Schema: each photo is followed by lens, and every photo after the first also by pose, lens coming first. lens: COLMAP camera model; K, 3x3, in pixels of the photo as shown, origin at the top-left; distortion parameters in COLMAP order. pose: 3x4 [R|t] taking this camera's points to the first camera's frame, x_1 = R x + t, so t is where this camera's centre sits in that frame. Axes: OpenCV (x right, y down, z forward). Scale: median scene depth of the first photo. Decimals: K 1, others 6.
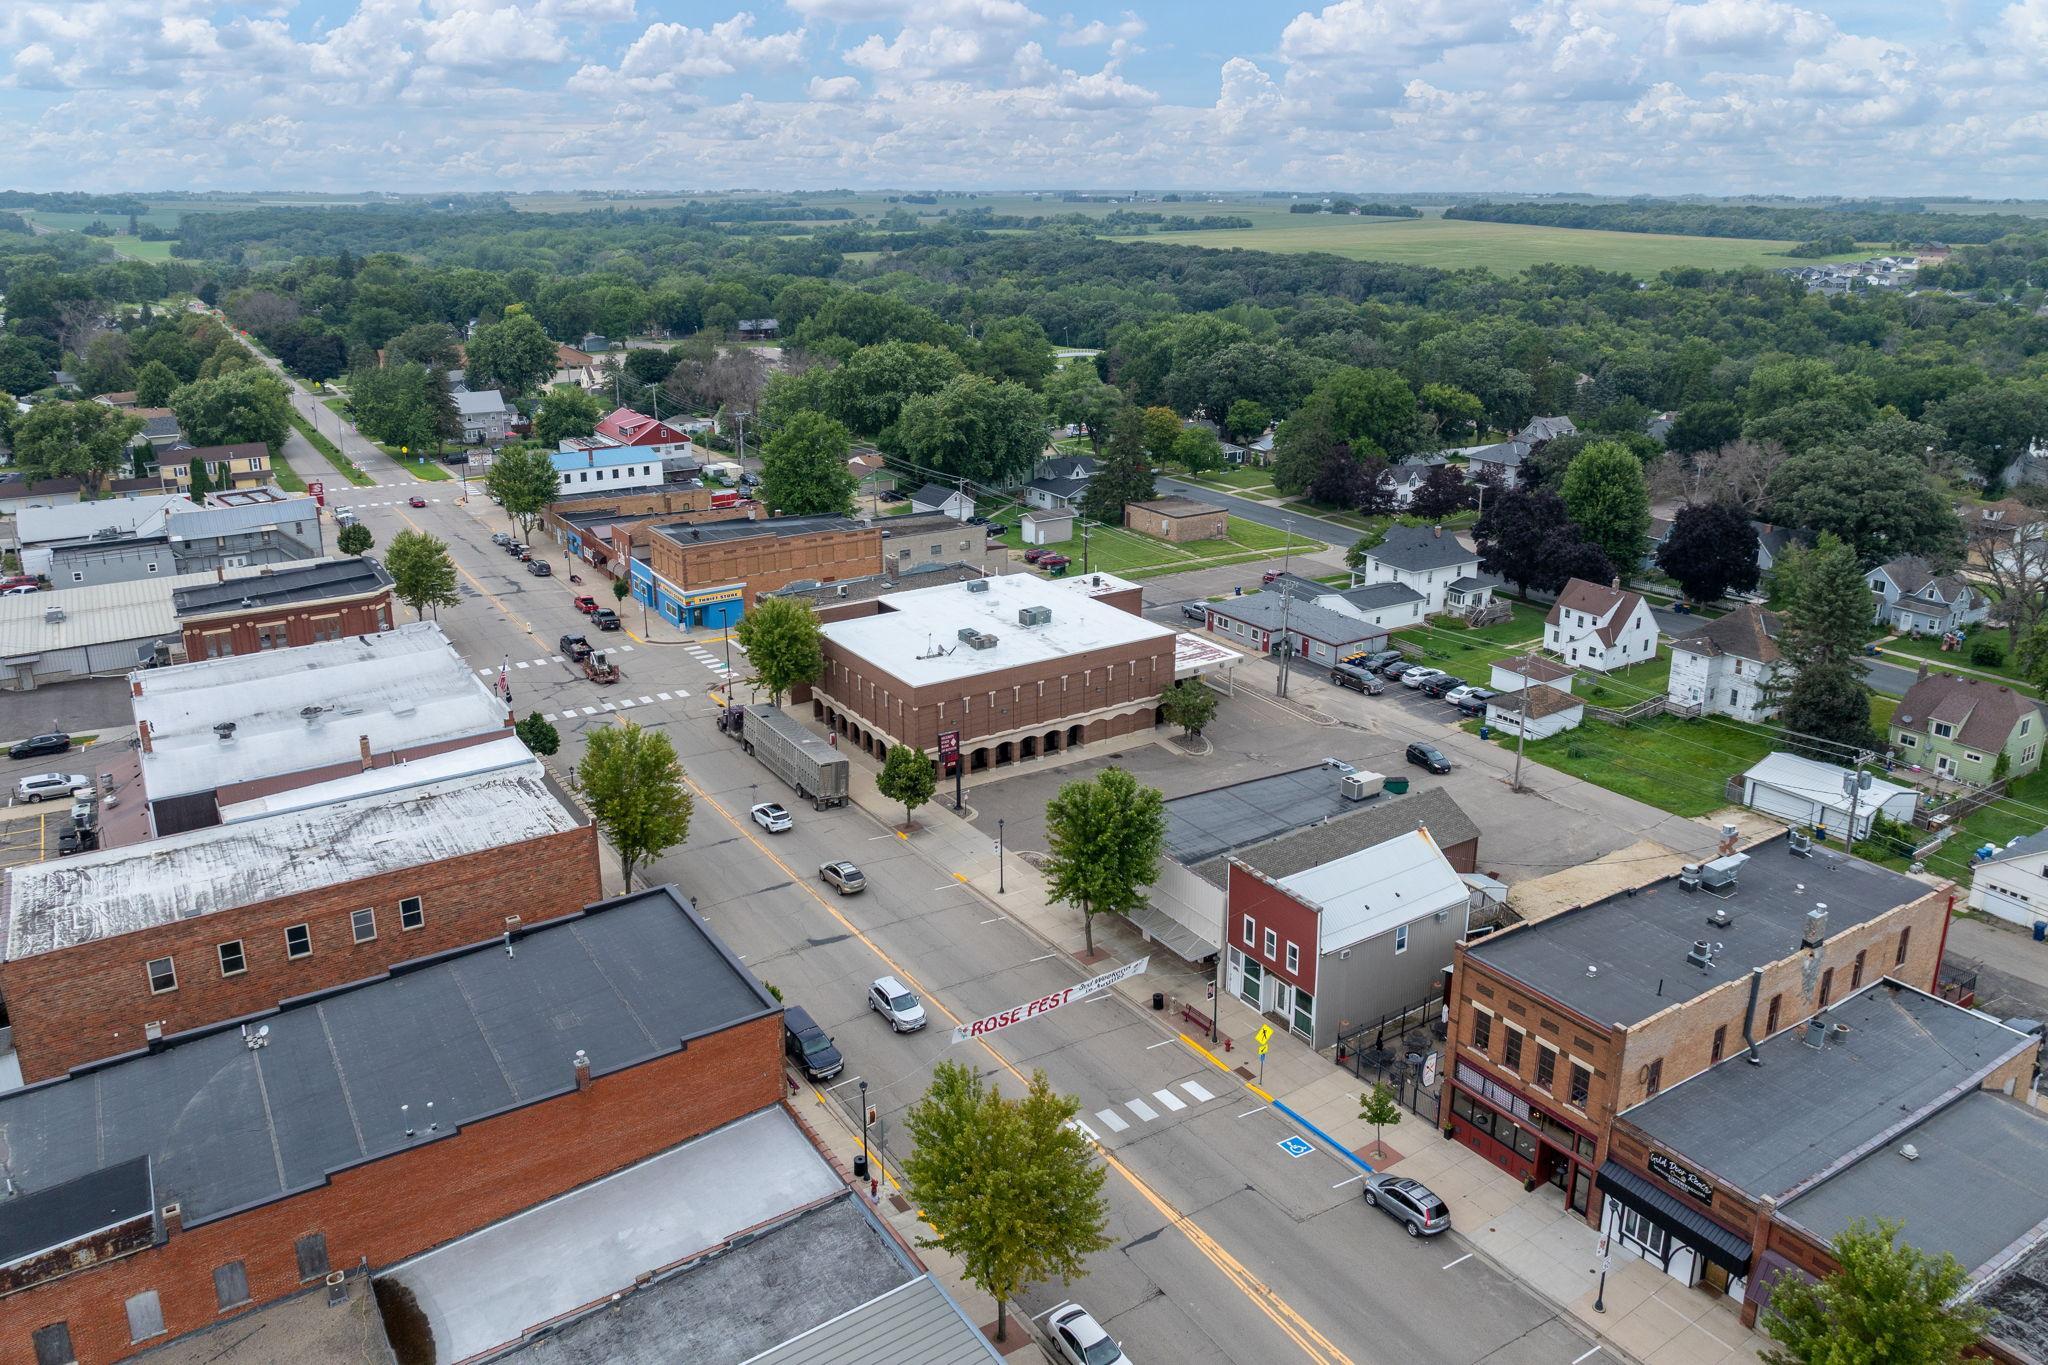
lens RADIAL K [[1439.3, 0, 1030.2], [0, 1439.3, 594.7], [0, 0, 1]] dist [-0.030664, 0.016331]
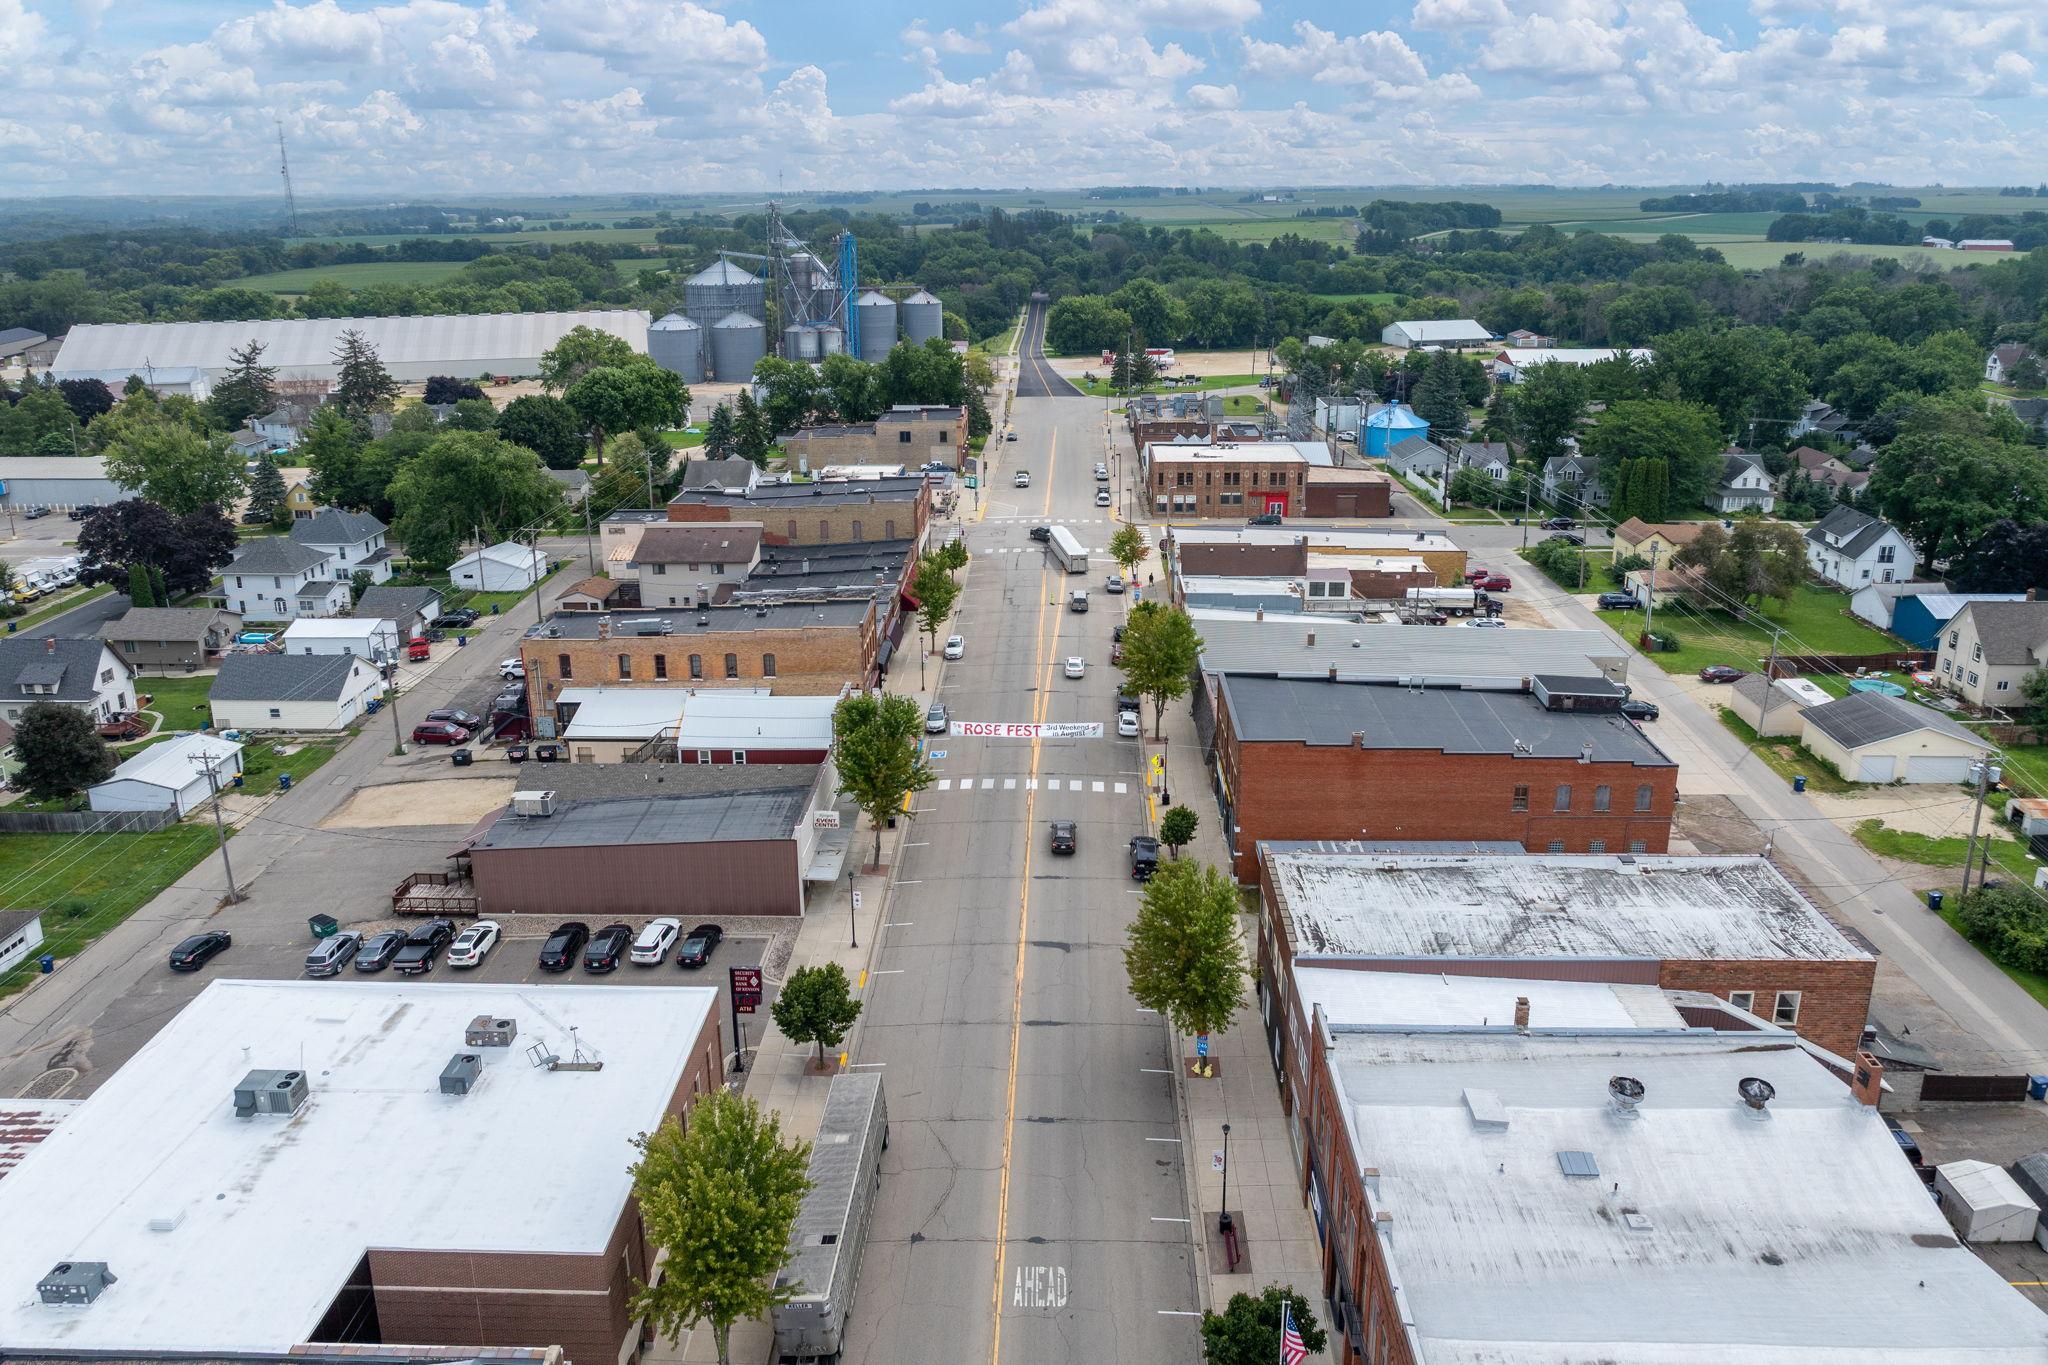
lens RADIAL K [[1439.3, 0, 1030.2], [0, 1439.3, 594.7], [0, 0, 1]] dist [-0.030664, 0.016331]
pose [[-0.820909, -0.153316, 0.550094, -0.414675], [0.158970, 0.863857, 0.477995, -0.297172], [-0.548486, 0.479839, -0.684775, 1.010143]]
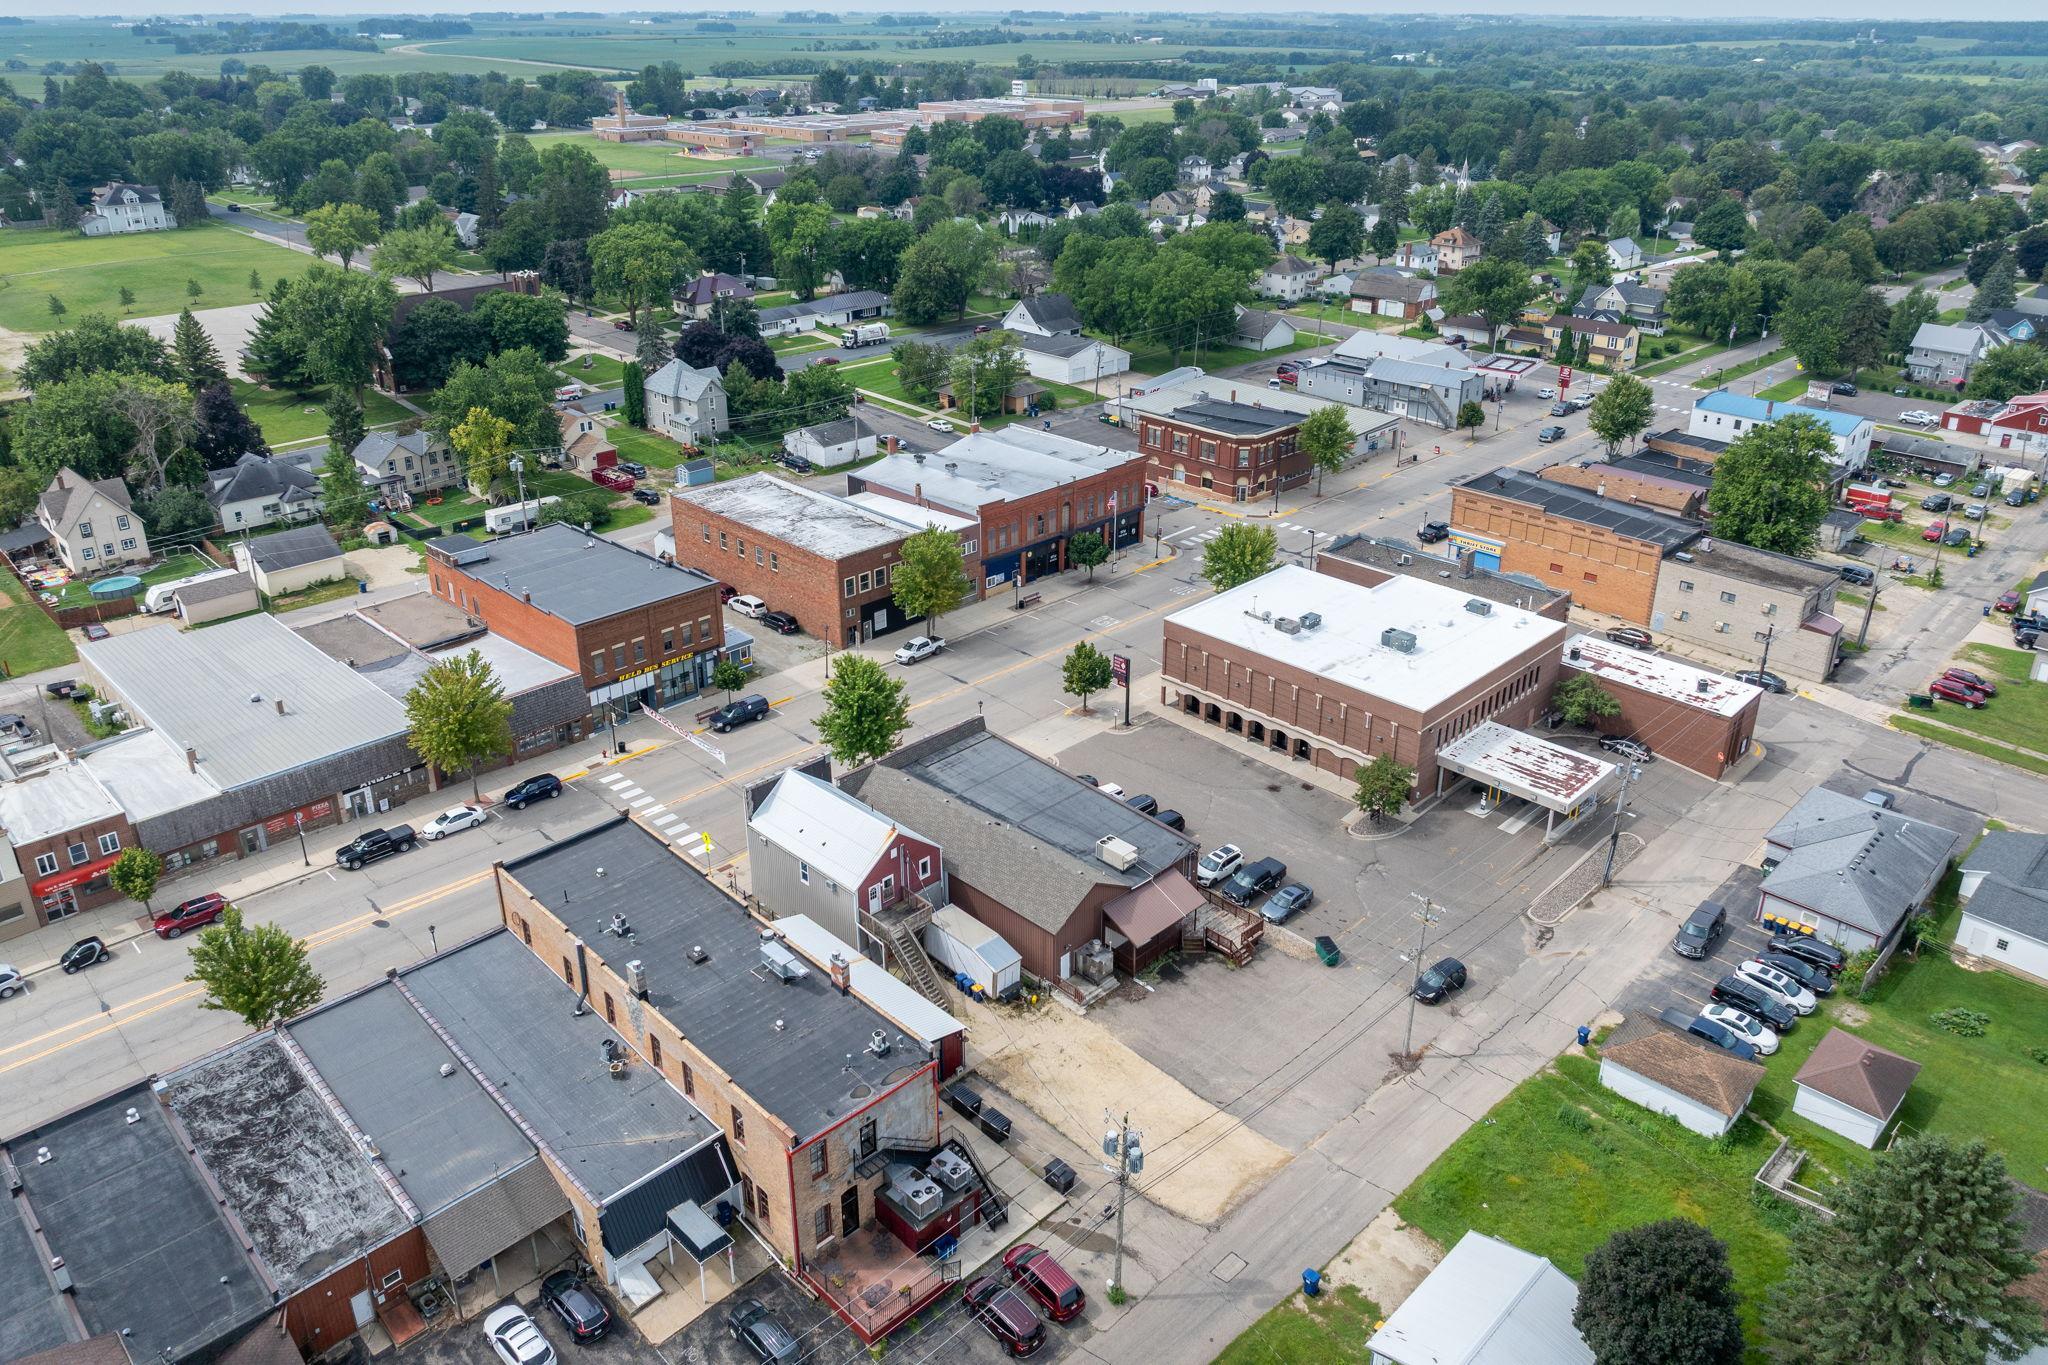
lens RADIAL K [[1439.3, 0, 1030.2], [0, 1439.3, 594.7], [0, 0, 1]] dist [-0.030664, 0.016331]
pose [[0.201184, 0.368949, -0.907415, 0.731765], [-0.266134, 0.912098, 0.311848, -0.221653], [0.942708, 0.178755, 0.281689, 0.452355]]
